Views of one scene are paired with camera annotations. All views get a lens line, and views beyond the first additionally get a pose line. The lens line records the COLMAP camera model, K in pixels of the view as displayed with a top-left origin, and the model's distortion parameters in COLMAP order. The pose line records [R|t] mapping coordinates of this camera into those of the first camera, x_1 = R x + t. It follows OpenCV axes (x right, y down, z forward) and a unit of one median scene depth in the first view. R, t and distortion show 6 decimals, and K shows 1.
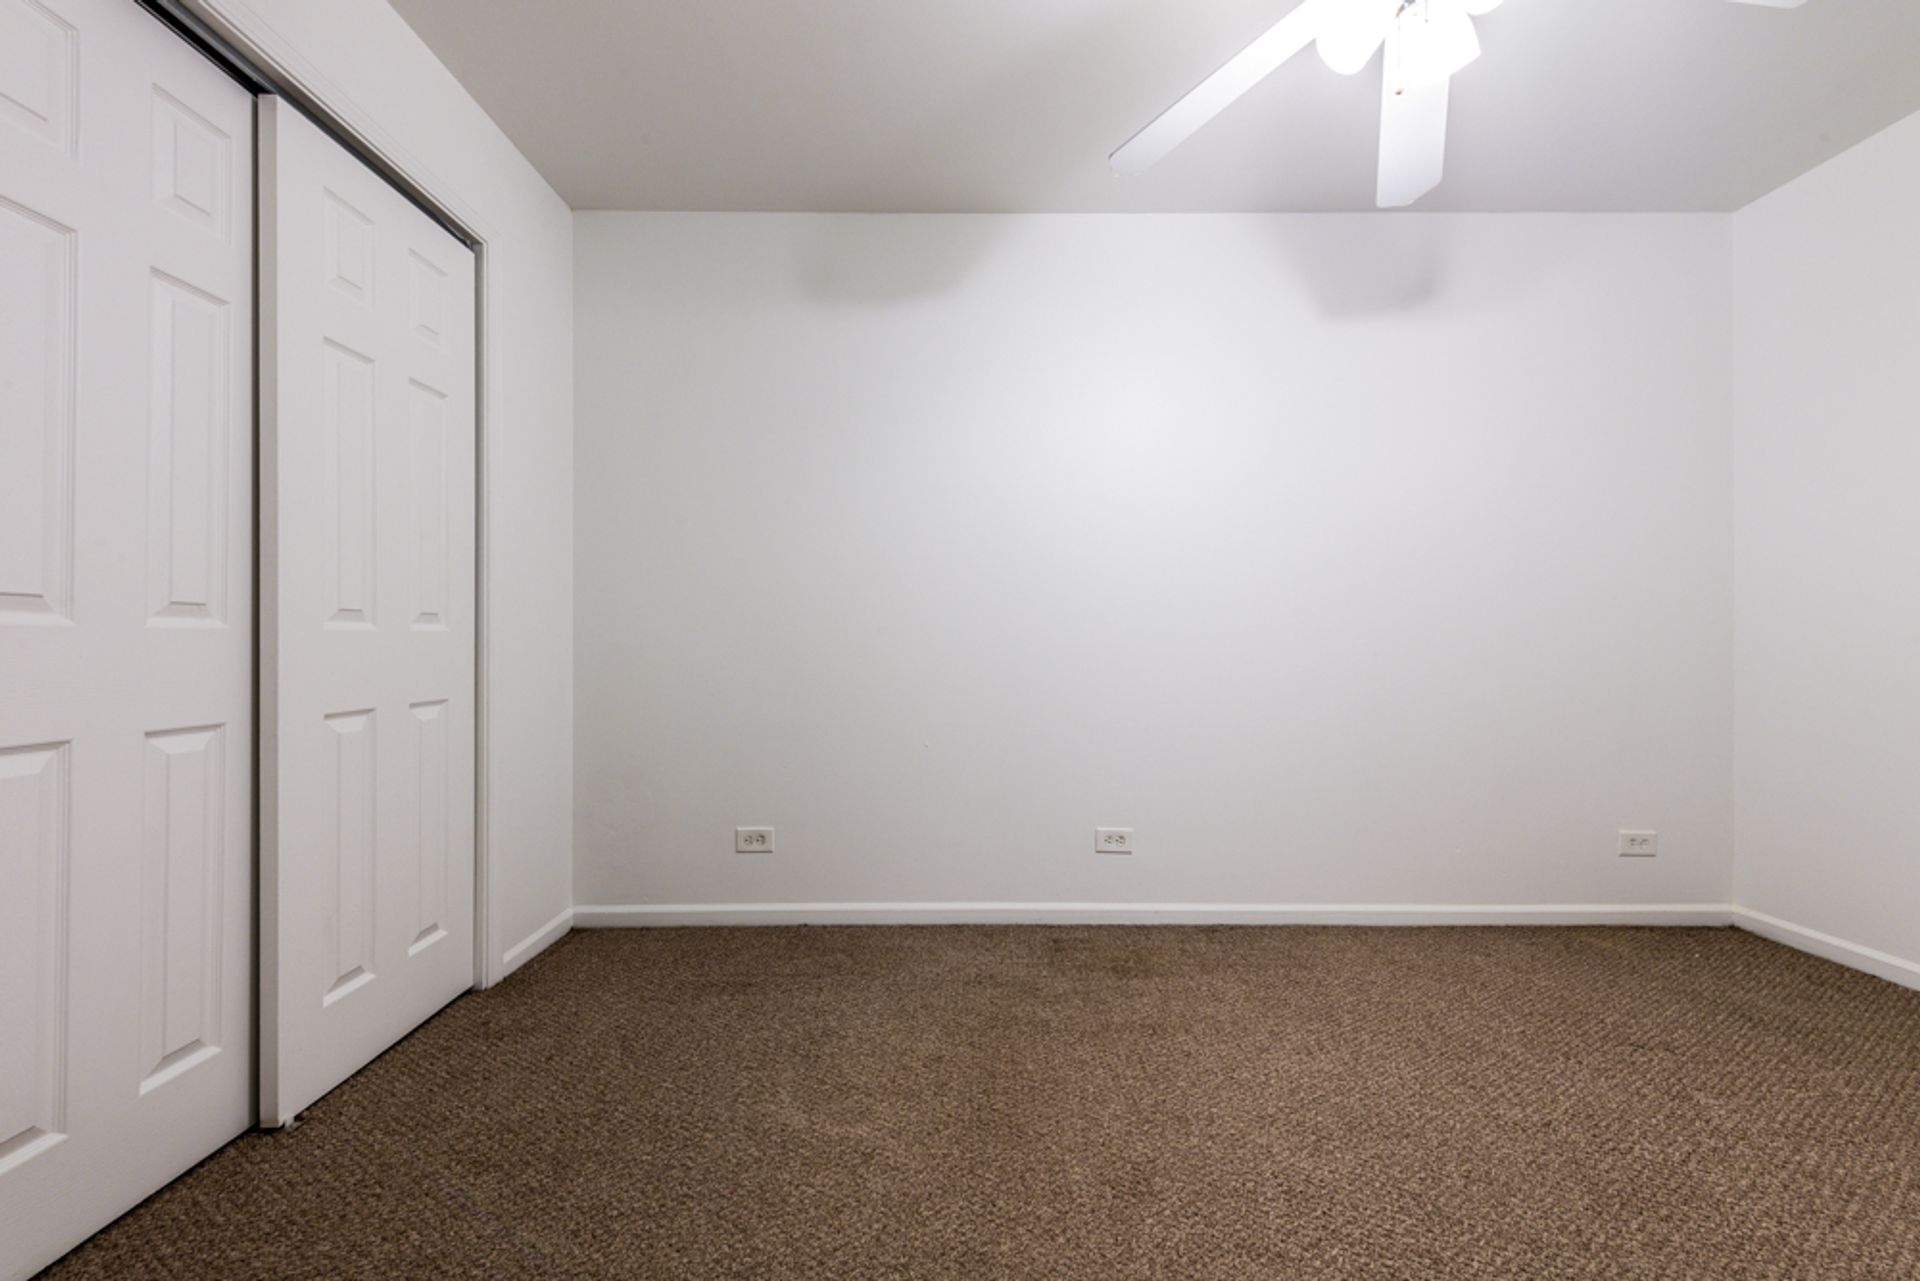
lens RADIAL K [[749.1, 0, 958.1], [0, 749.1, 650.5], [0, 0, 1]] dist [0.011804, -0.004173]
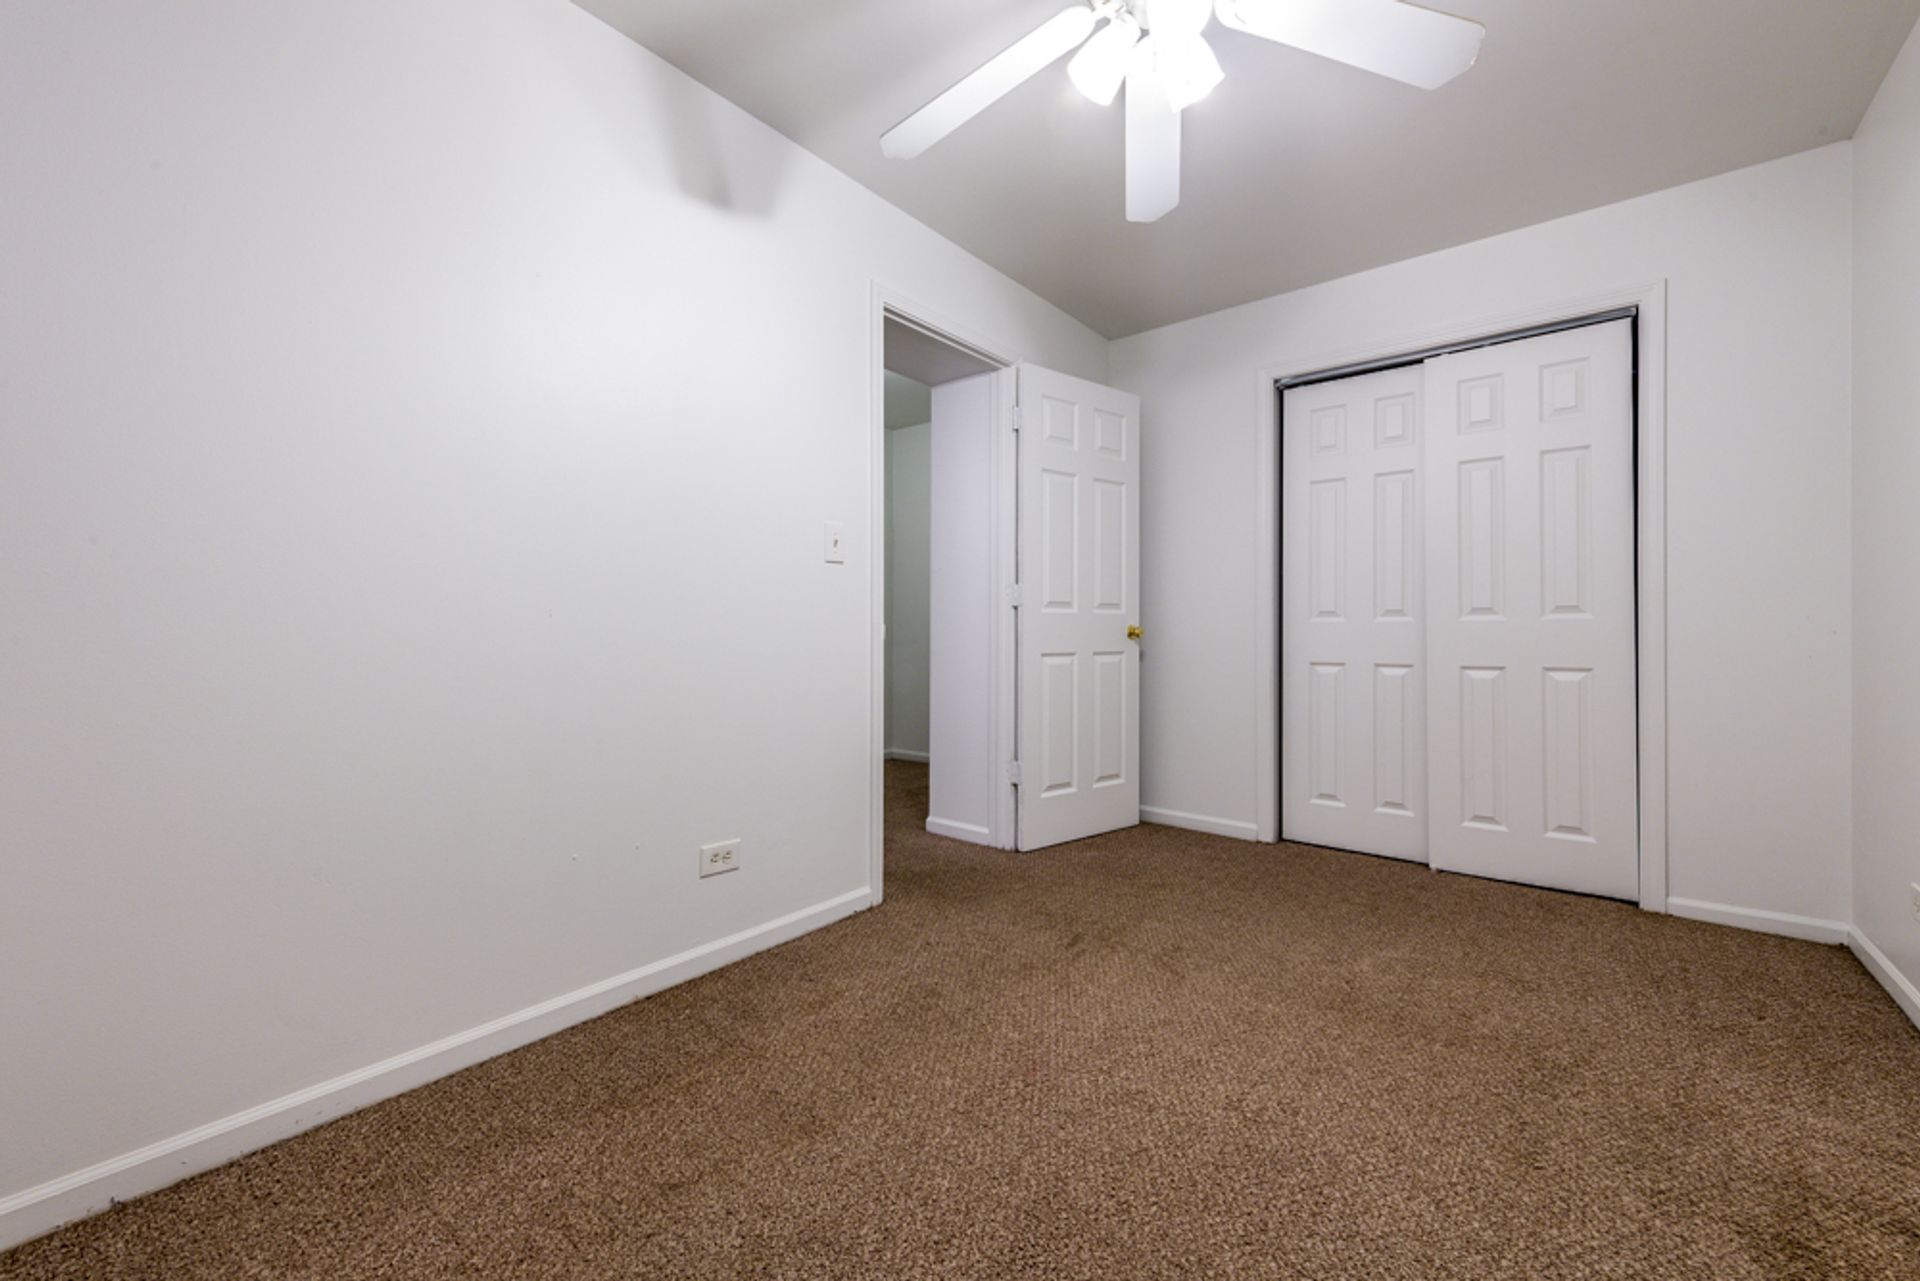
lens RADIAL K [[749.1, 0, 967.4], [0, 749.1, 635.1], [0, 0, 1]] dist [0.011804, -0.004173]
pose [[-0.626543, -0.000207, -0.779387, 1.068454], [-0.008774, 0.999938, 0.006787, 0.004992], [0.779338, 0.011091, -0.626506, 0.955709]]
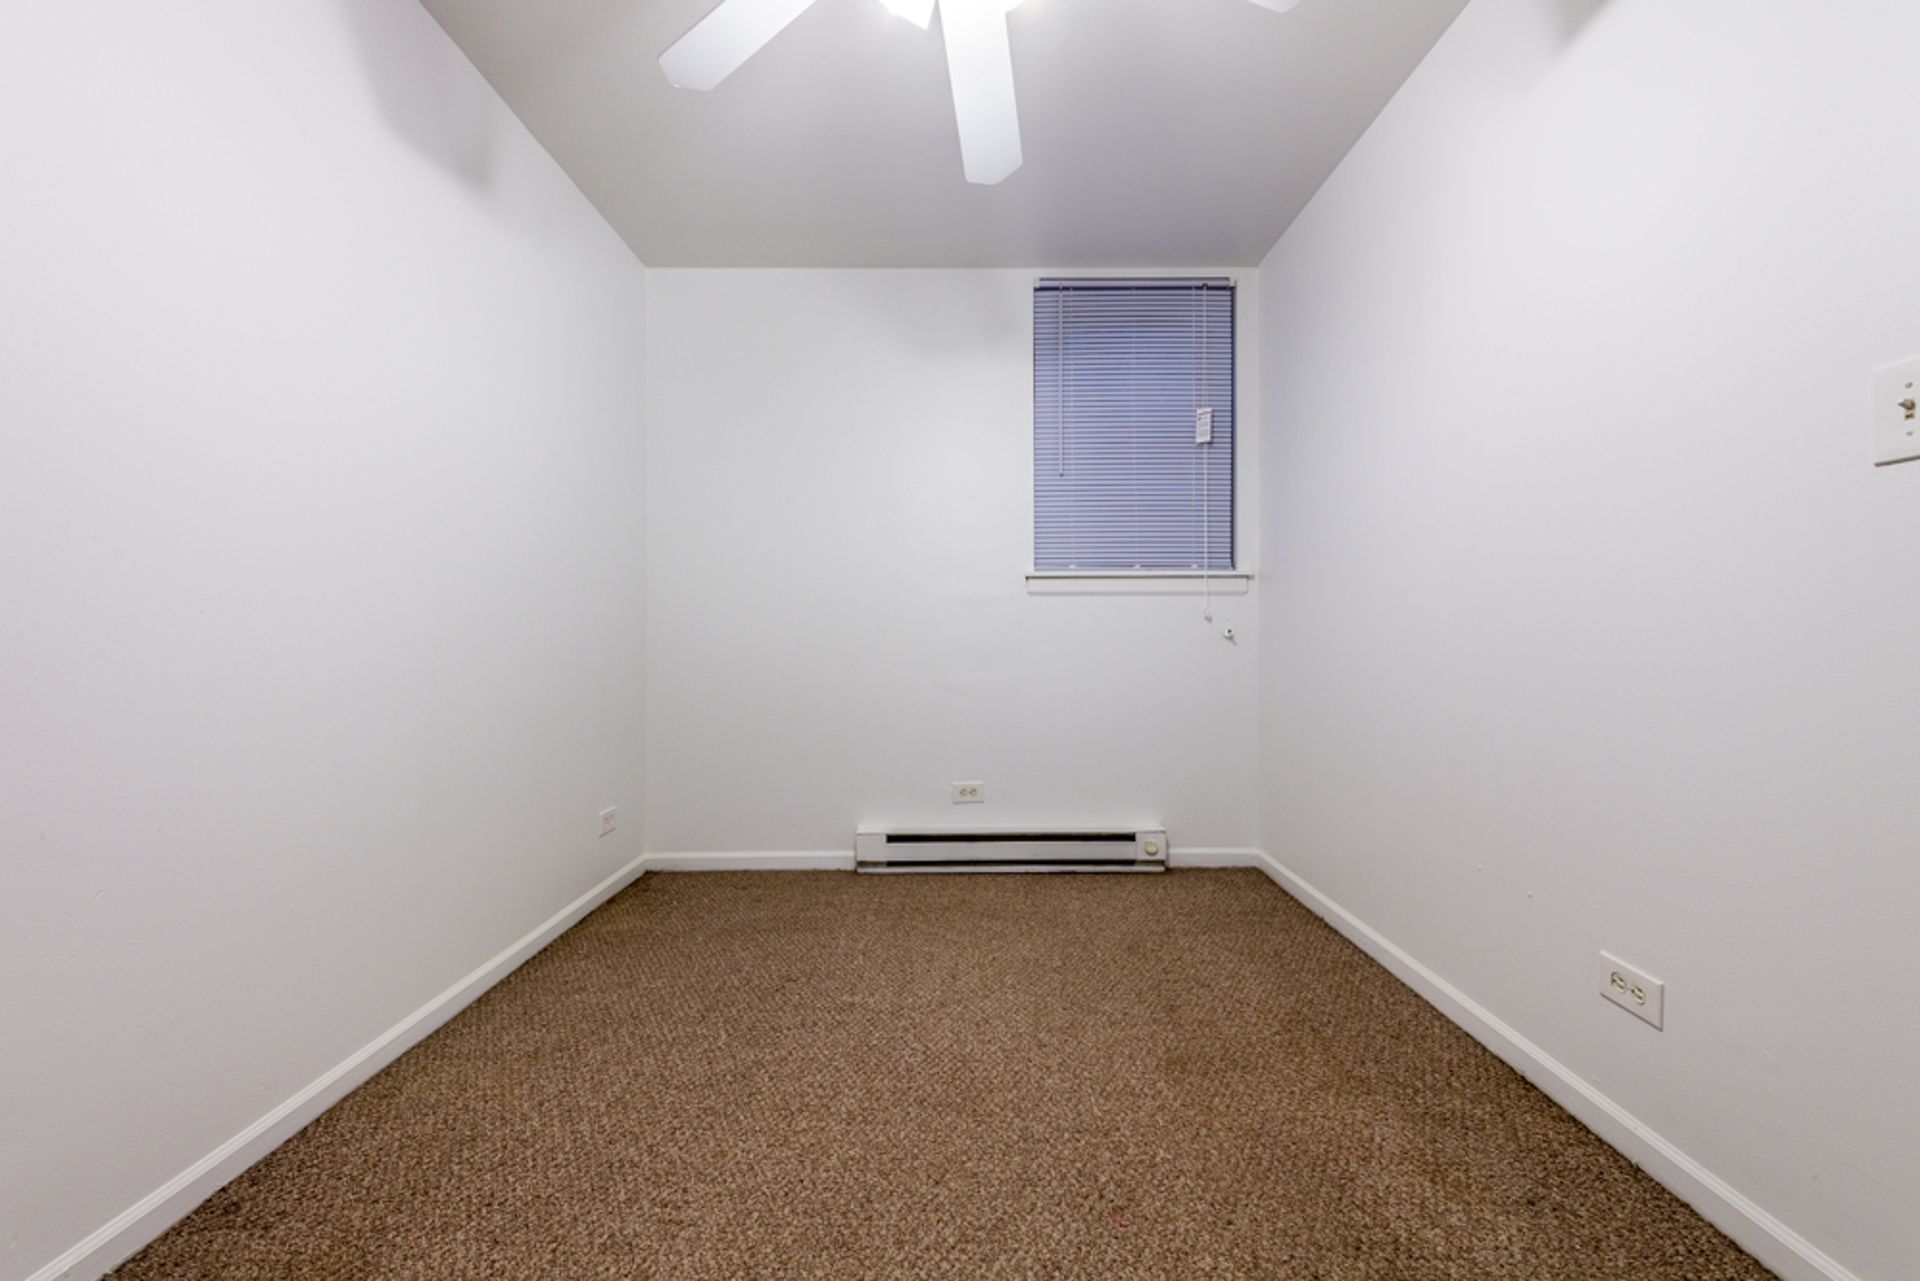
lens RADIAL K [[749.1, 0, 957.0], [0, 749.1, 644.3], [0, 0, 1]] dist [0.011804, -0.004173]
pose [[0.008197, -0.009879, 0.999918, -0.183702], [0.010342, 0.999899, 0.009794, 0.002978], [-0.999913, 0.010261, 0.008298, 0.639283]]
